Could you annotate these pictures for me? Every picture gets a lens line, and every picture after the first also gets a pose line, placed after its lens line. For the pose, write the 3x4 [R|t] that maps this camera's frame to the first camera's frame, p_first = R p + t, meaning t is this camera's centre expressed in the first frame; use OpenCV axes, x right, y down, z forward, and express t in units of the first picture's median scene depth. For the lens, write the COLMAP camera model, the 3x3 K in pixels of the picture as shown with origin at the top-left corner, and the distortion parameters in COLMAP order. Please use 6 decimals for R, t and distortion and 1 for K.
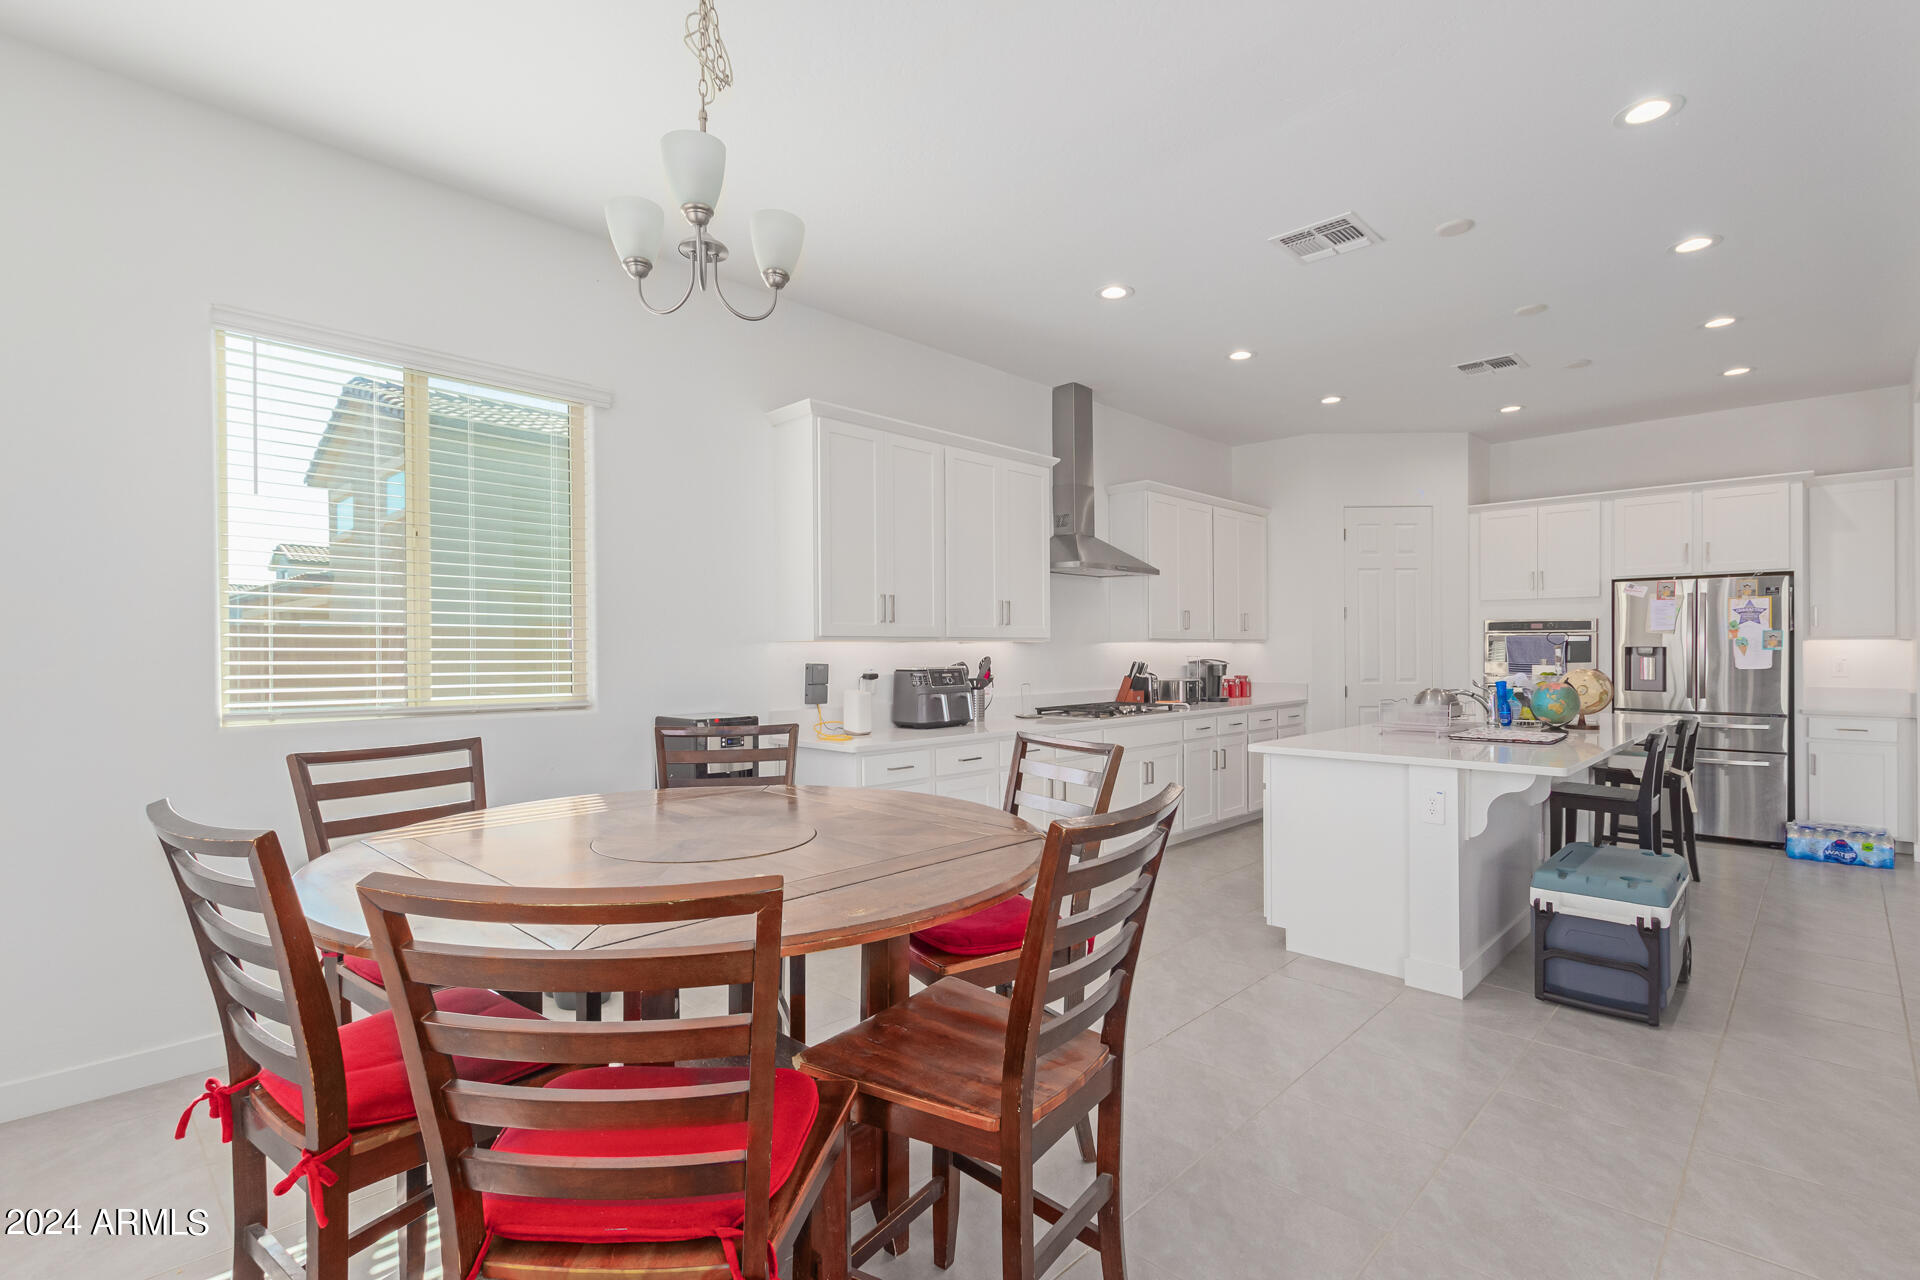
lens RADIAL K [[895.0, 0, 966.7], [0, 895.0, 661.1], [0, 0, 1]] dist [0.002388, 0.000151]
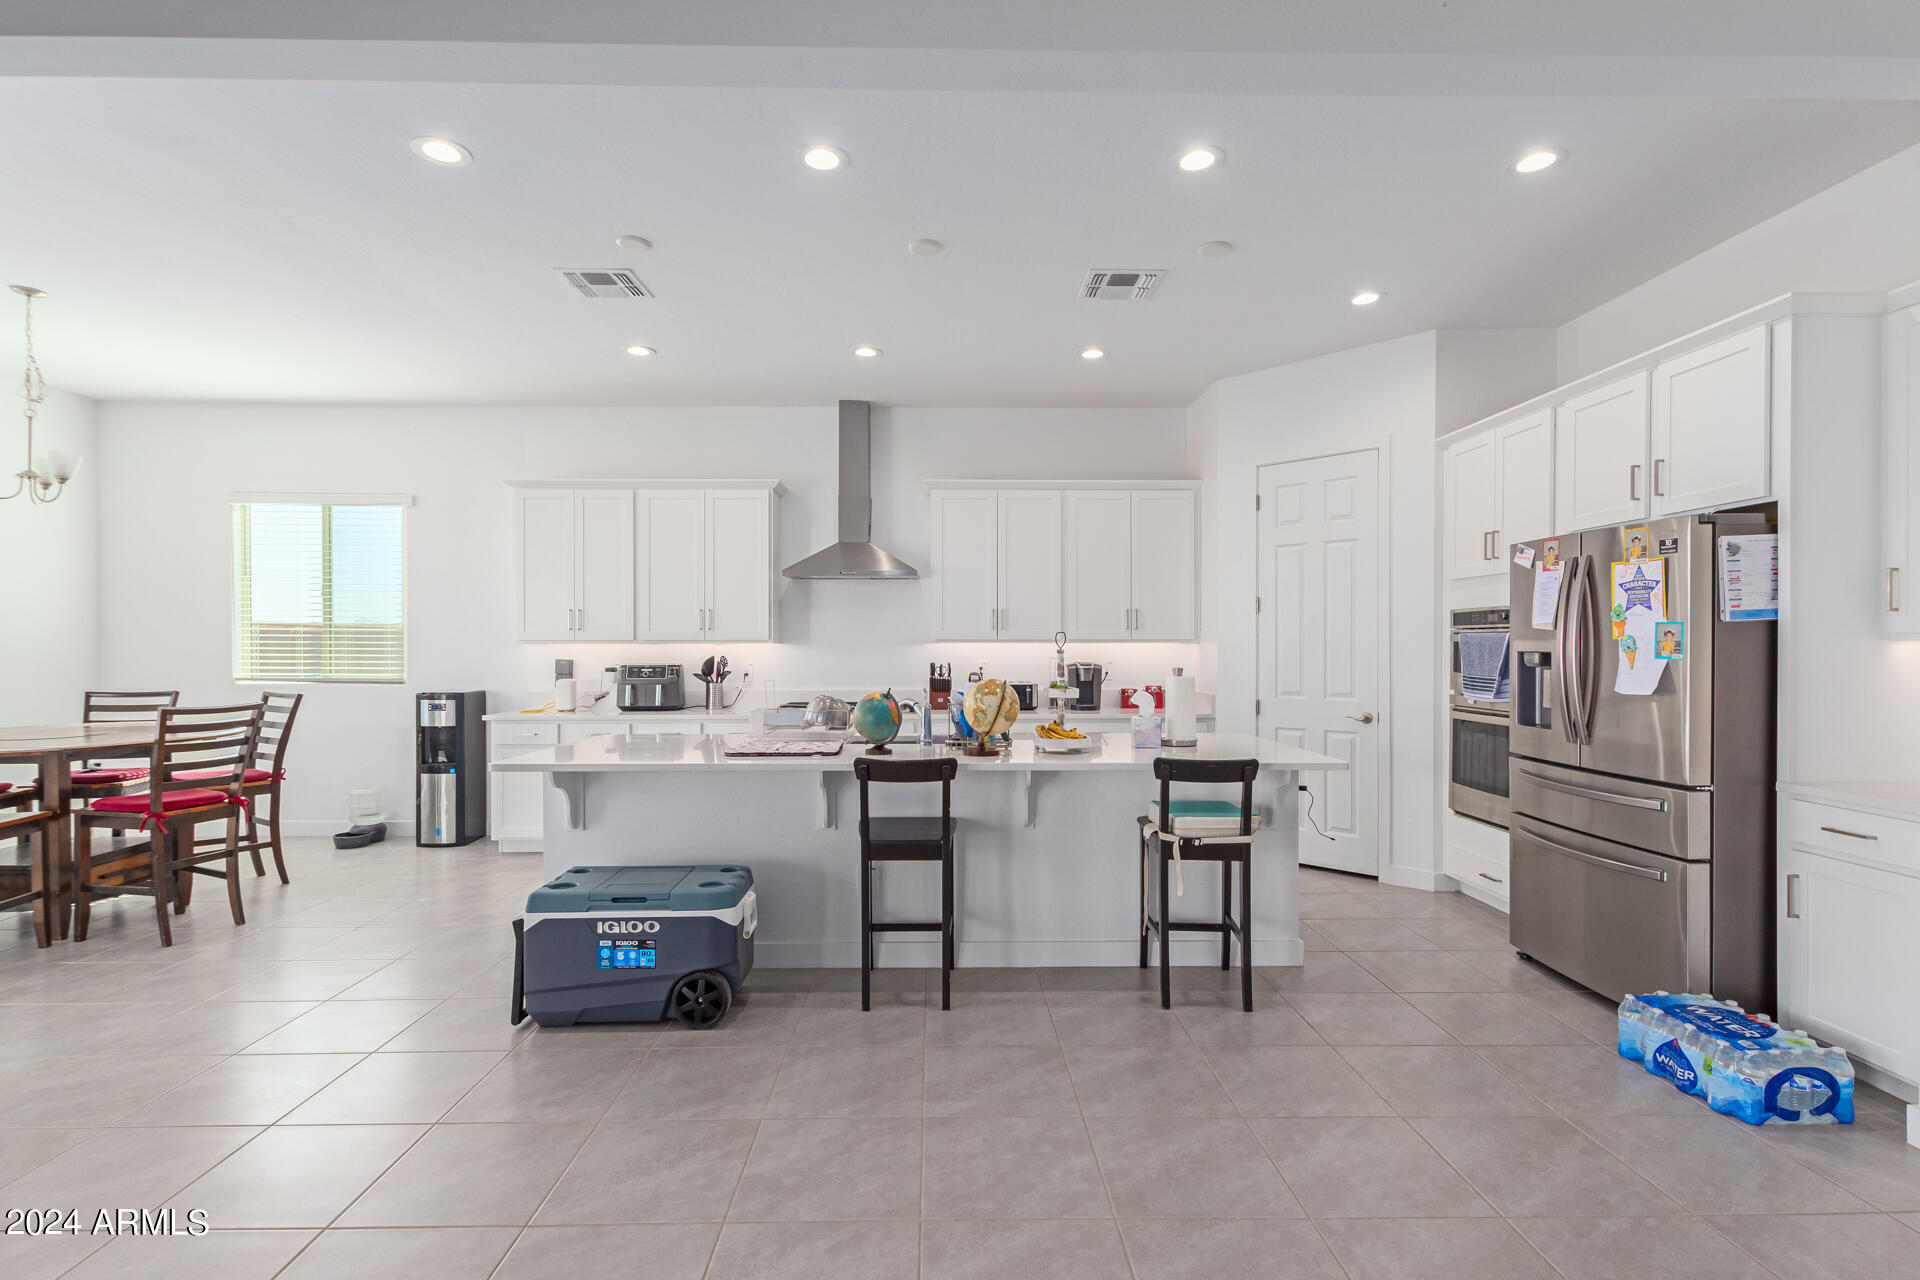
lens RADIAL K [[894.7, 0, 951.4], [0, 894.7, 652.9], [0, 0, 1]] dist [0.023032, -0.010660]
pose [[0.701870, 0.008119, -0.712259, 0.960546], [-0.011254, 0.999937, 0.000308, -0.011464], [0.712216, 0.007800, 0.701917, 0.324276]]
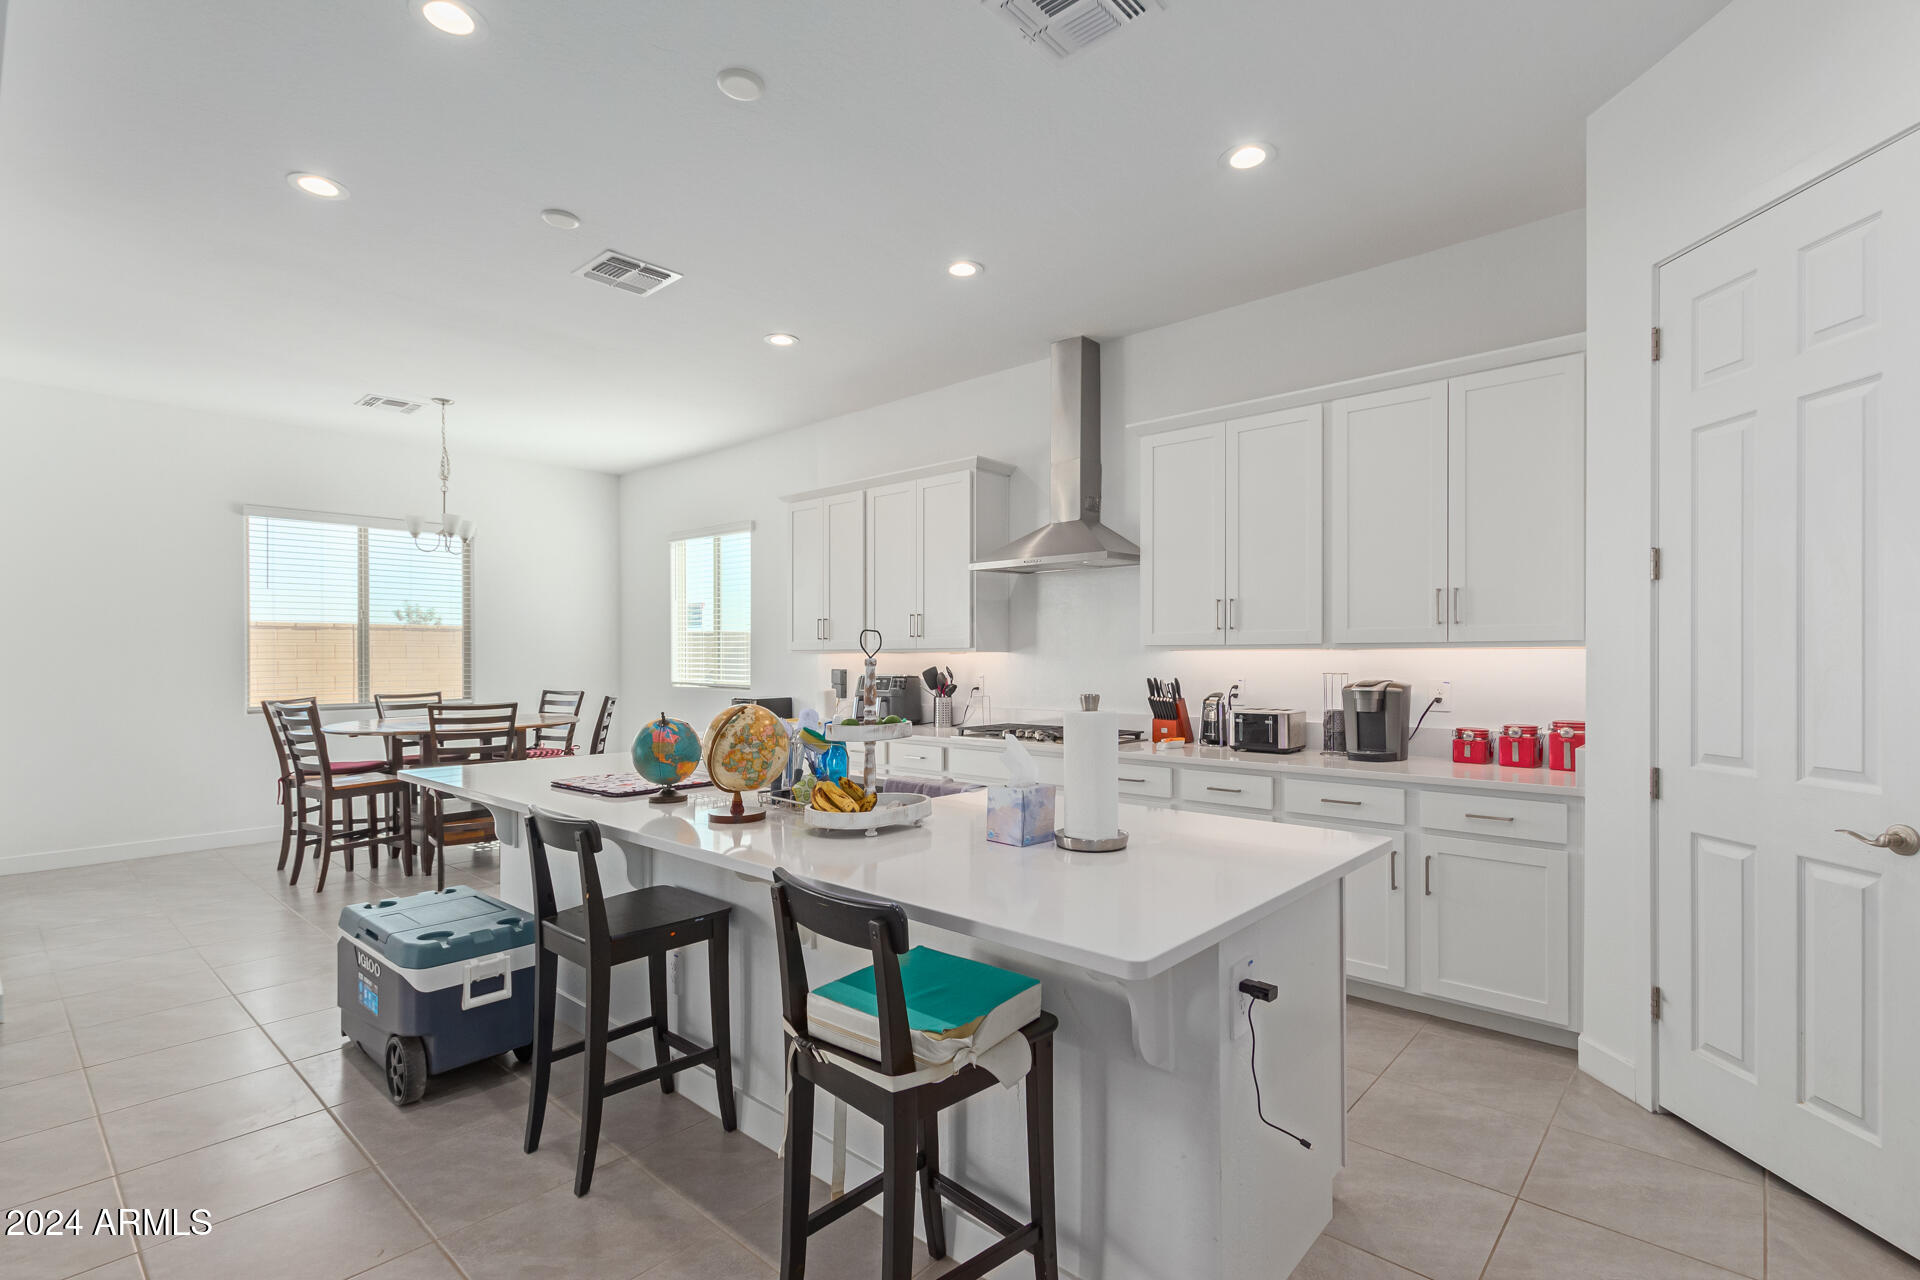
lens RADIAL K [[895.0, 0, 966.7], [0, 895.0, 661.1], [0, 0, 1]] dist [0.002388, 0.000151]
pose [[0.034759, 0.008182, -0.999362, 0.941223], [-0.010480, 0.999914, 0.007822, -0.017454], [0.999341, 0.010201, 0.034842, 0.860034]]
